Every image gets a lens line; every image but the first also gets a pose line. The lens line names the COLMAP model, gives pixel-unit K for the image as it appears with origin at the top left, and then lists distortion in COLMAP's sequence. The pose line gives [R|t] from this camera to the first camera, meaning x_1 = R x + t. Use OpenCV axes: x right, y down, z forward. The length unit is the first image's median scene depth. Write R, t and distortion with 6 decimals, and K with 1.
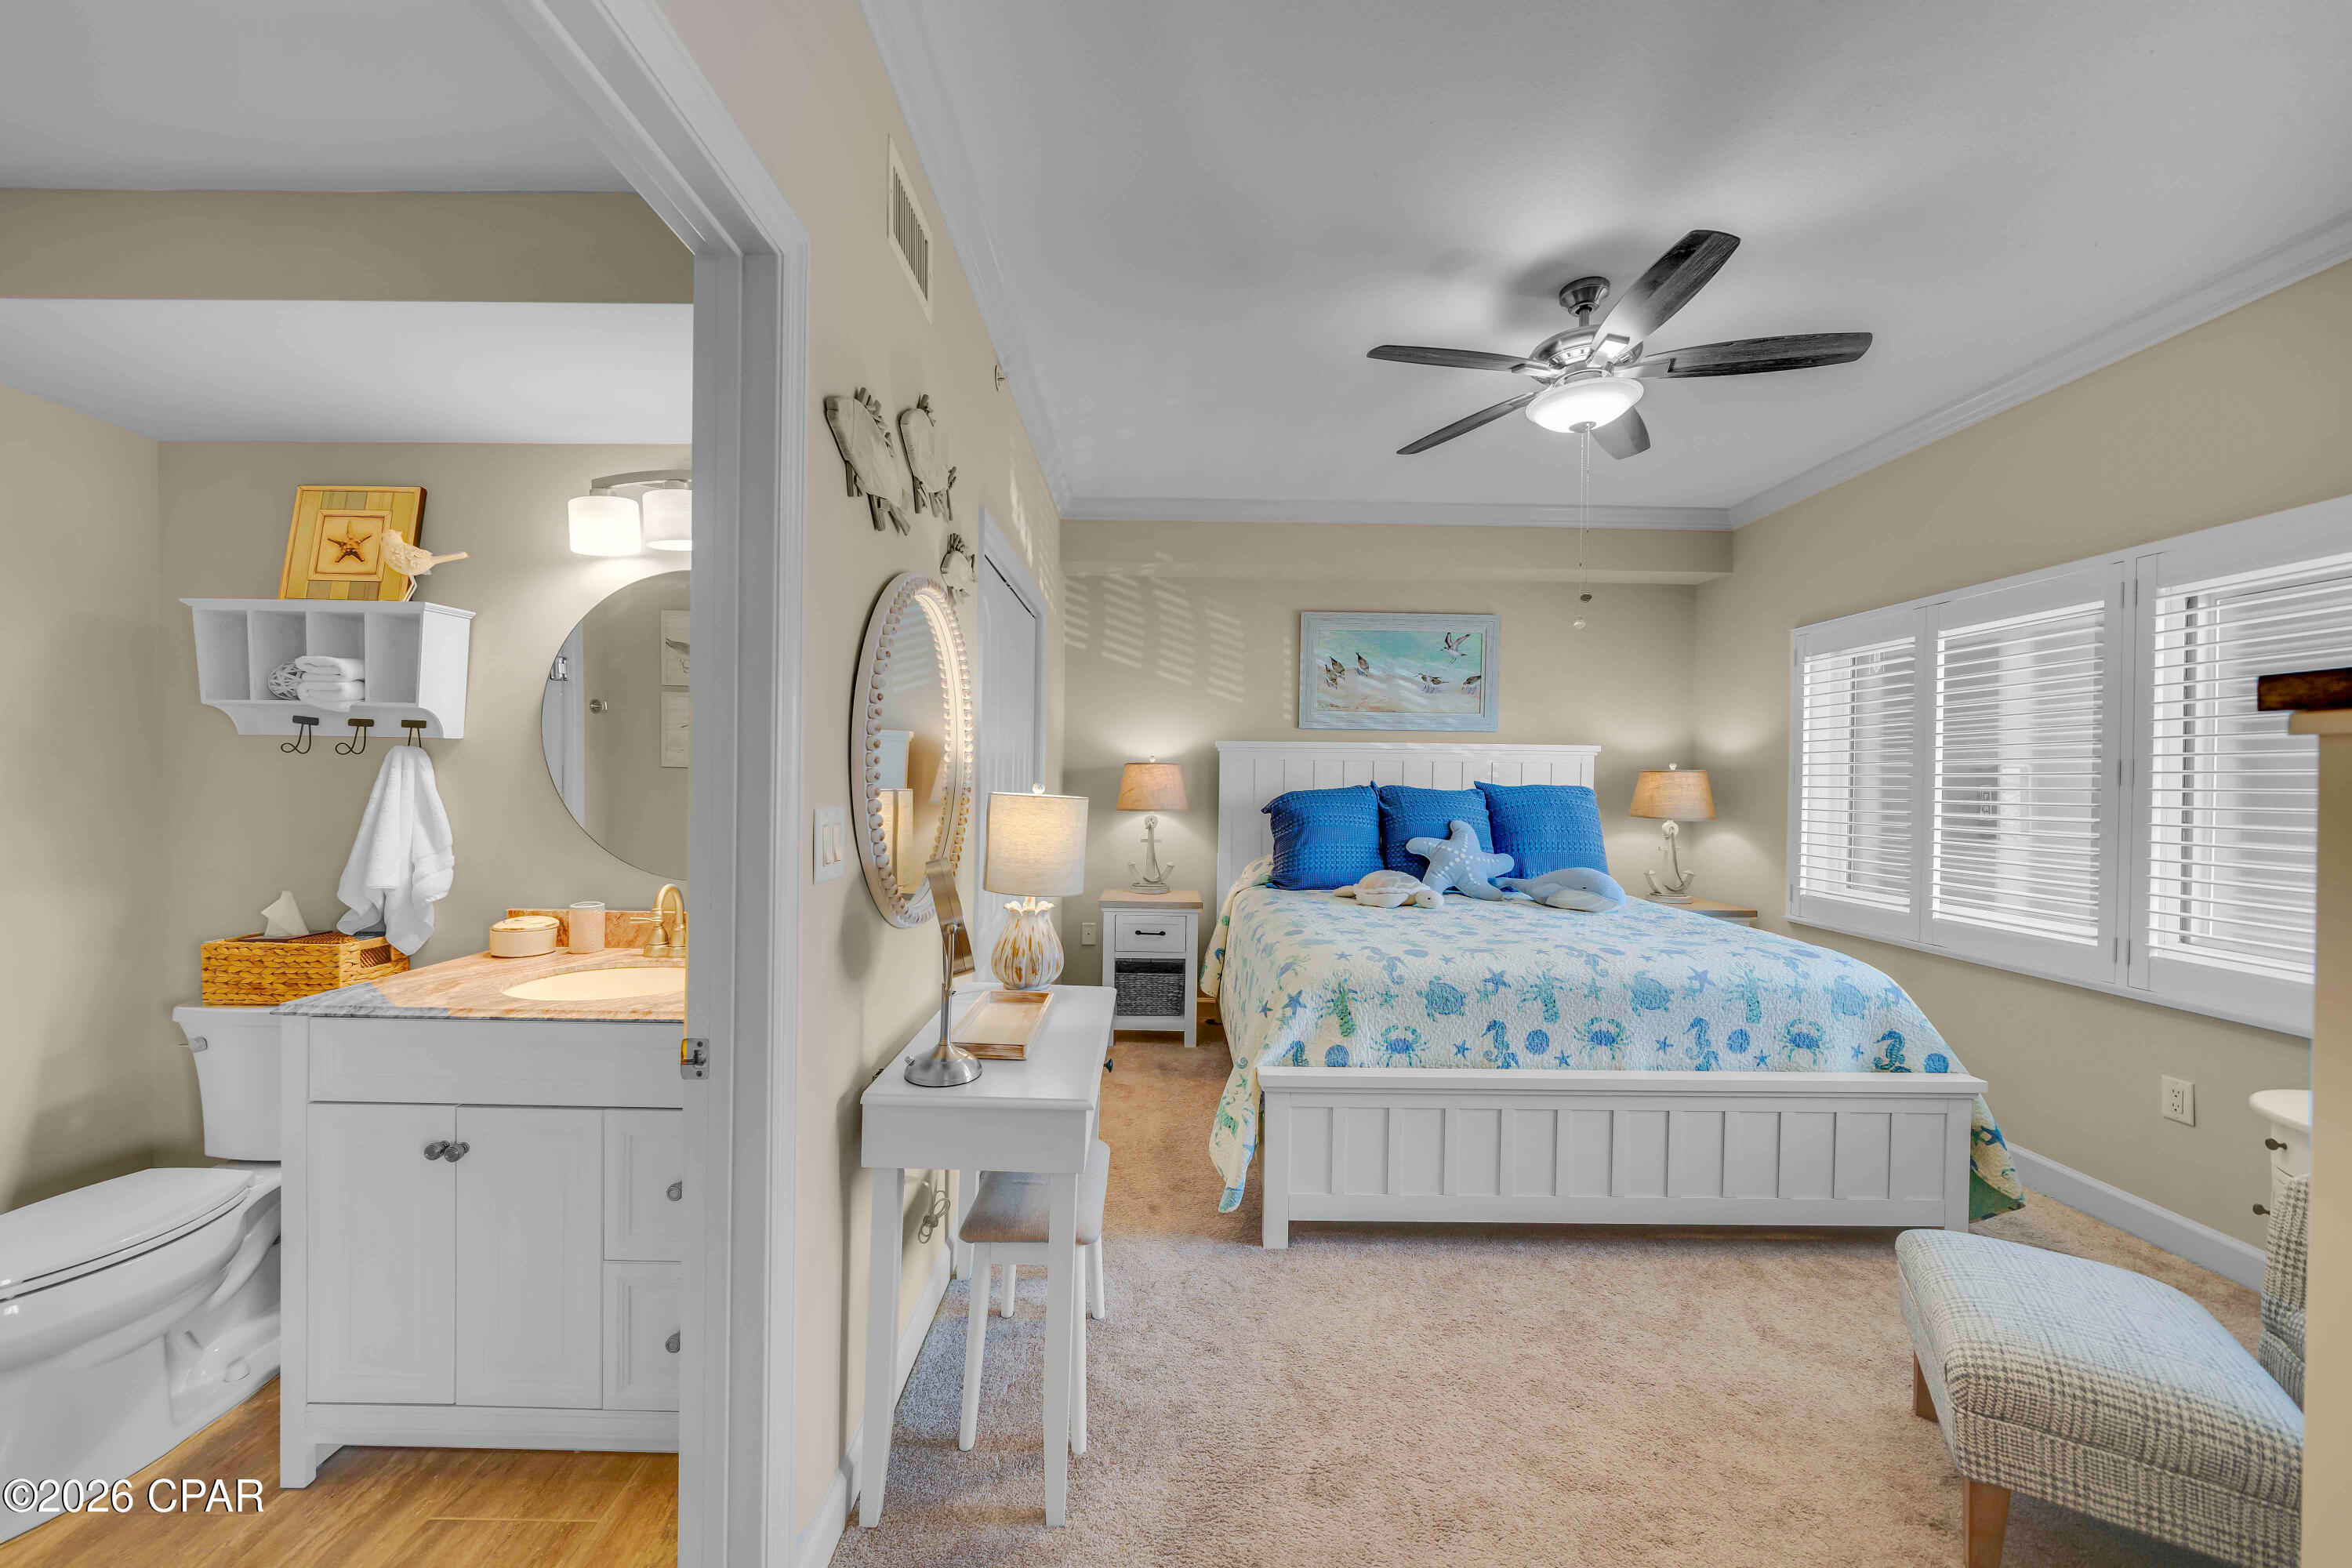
lens RADIAL K [[822.4, 0, 1145.5], [0, 822.4, 786.8], [0, 0, 1]] dist [-0.006385, 0.000425]
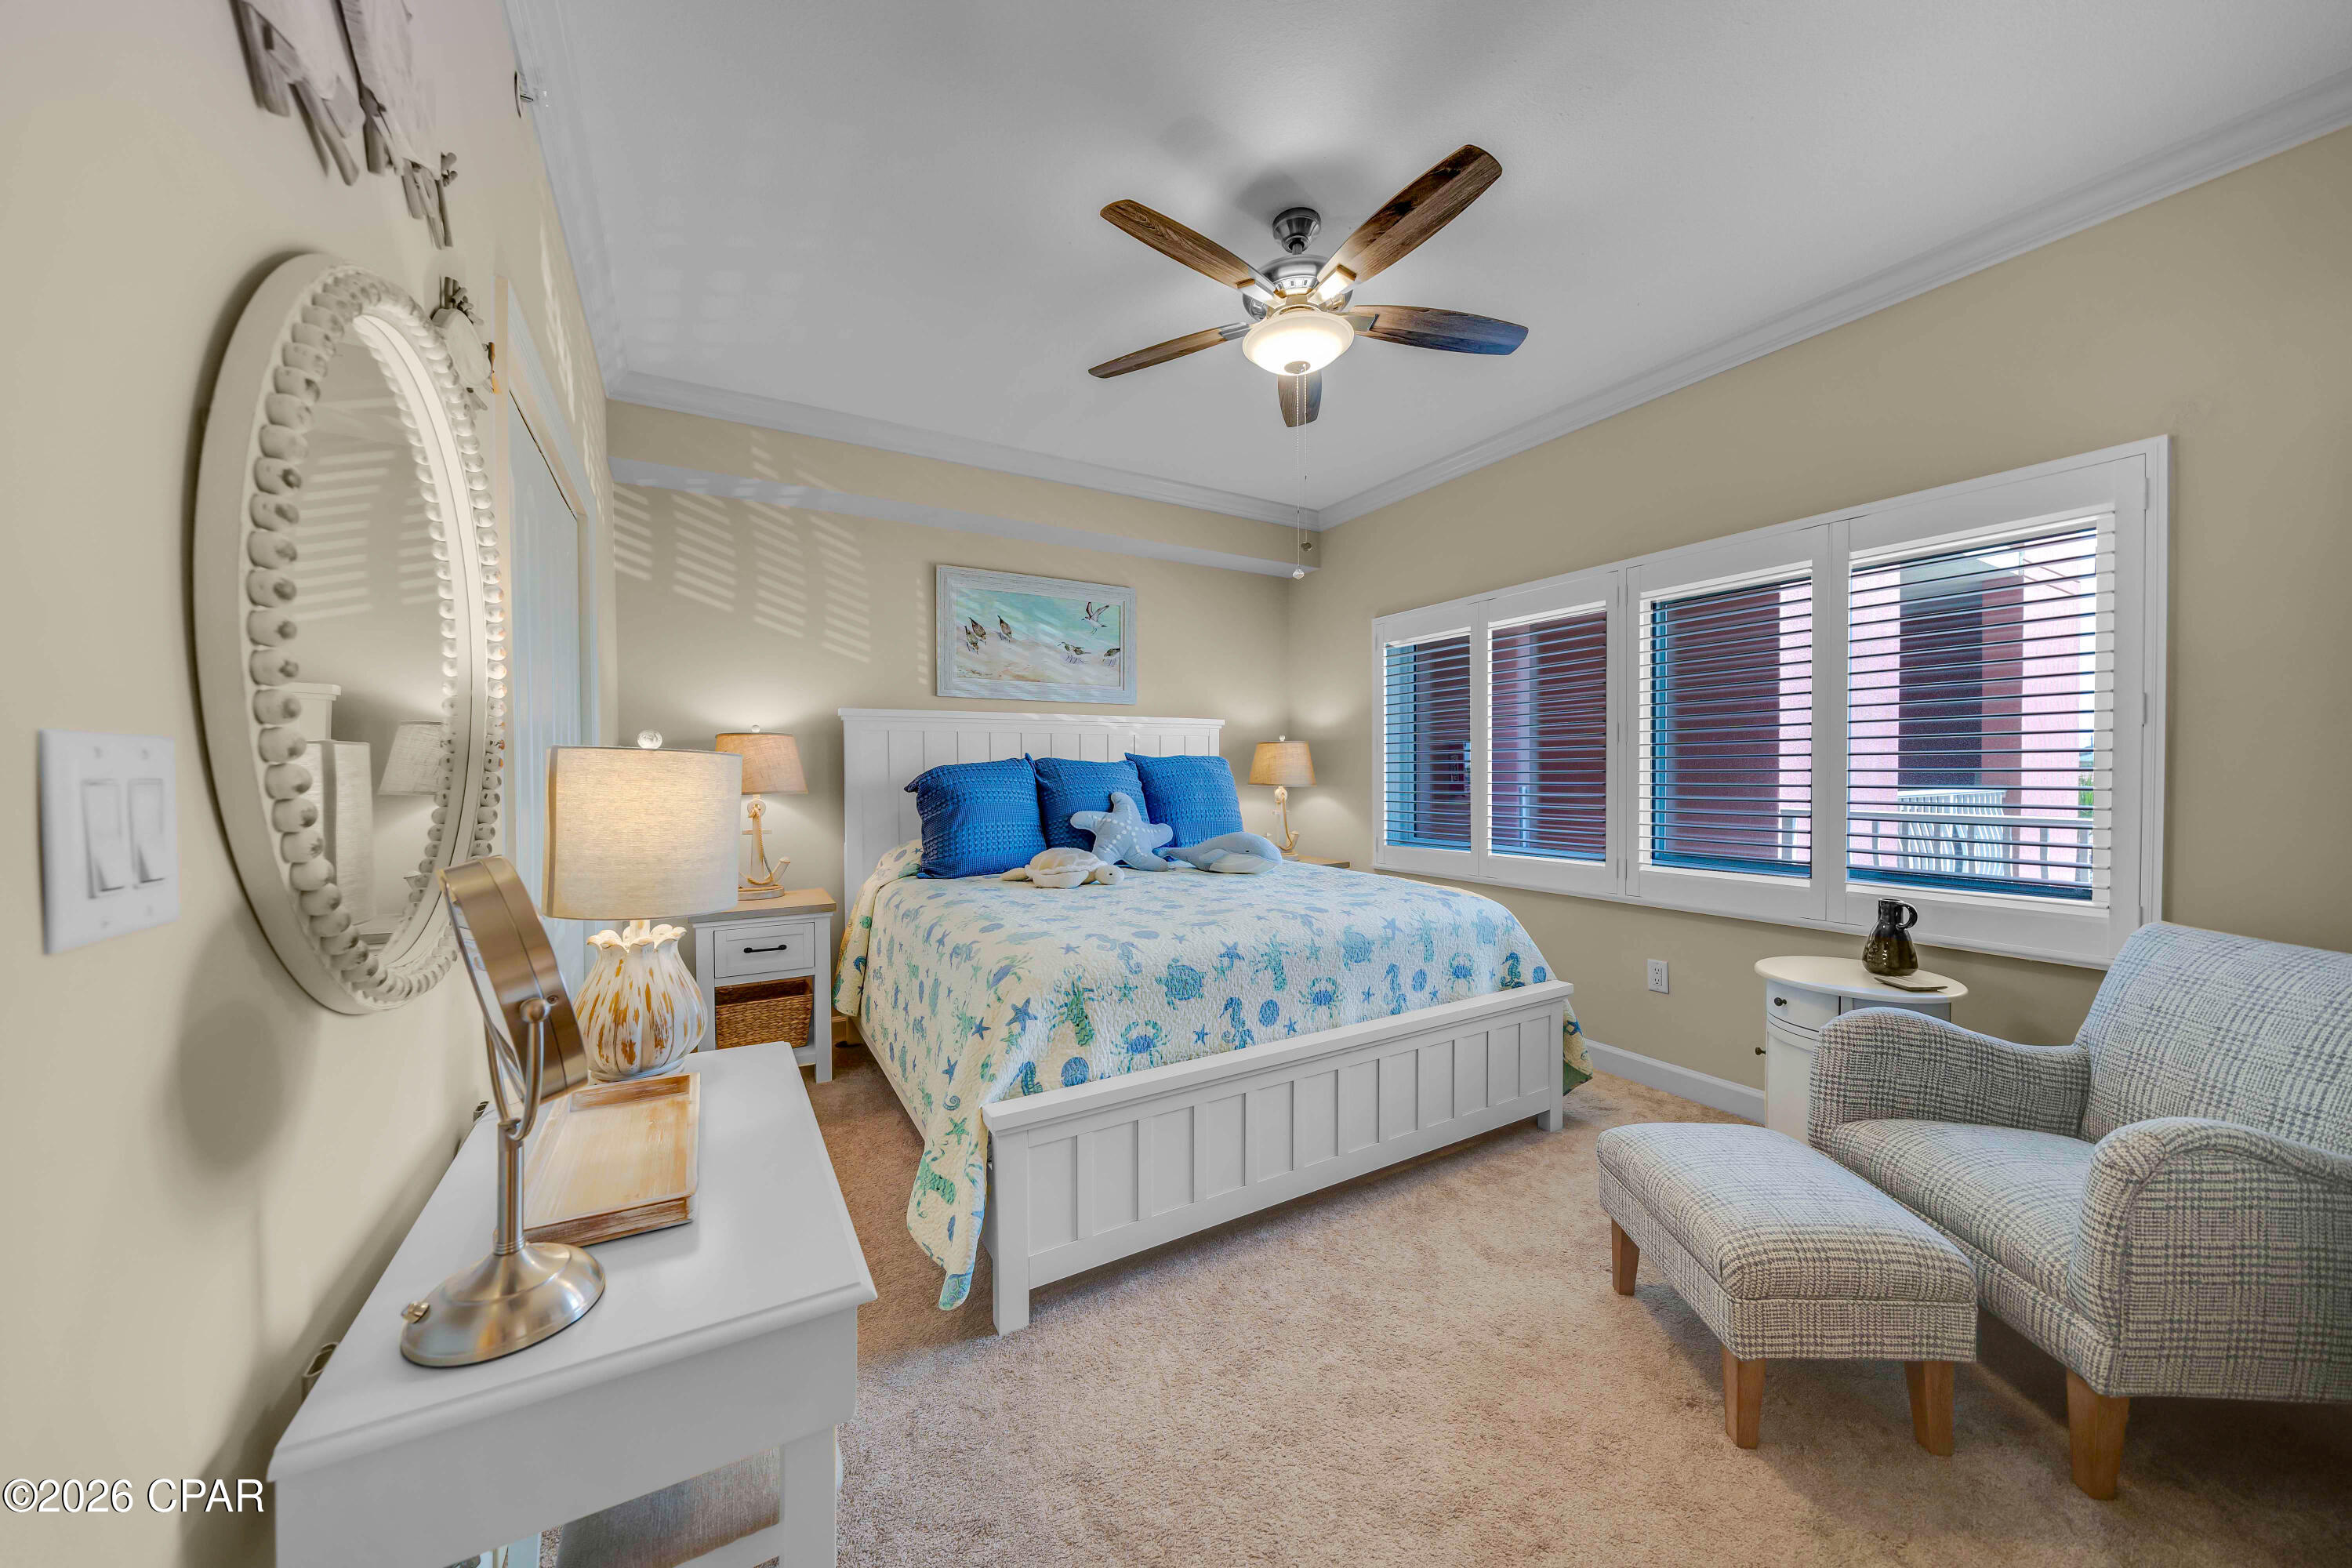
lens RADIAL K [[822.4, 0, 1179.1], [0, 822.4, 783.7], [0, 0, 1]] dist [-0.006385, 0.000425]
pose [[0.862459, -0.028055, 0.505349, -0.084868], [0.021286, 0.999590, 0.019165, 0.026034], [-0.505679, -0.005772, 0.862702, 0.238485]]
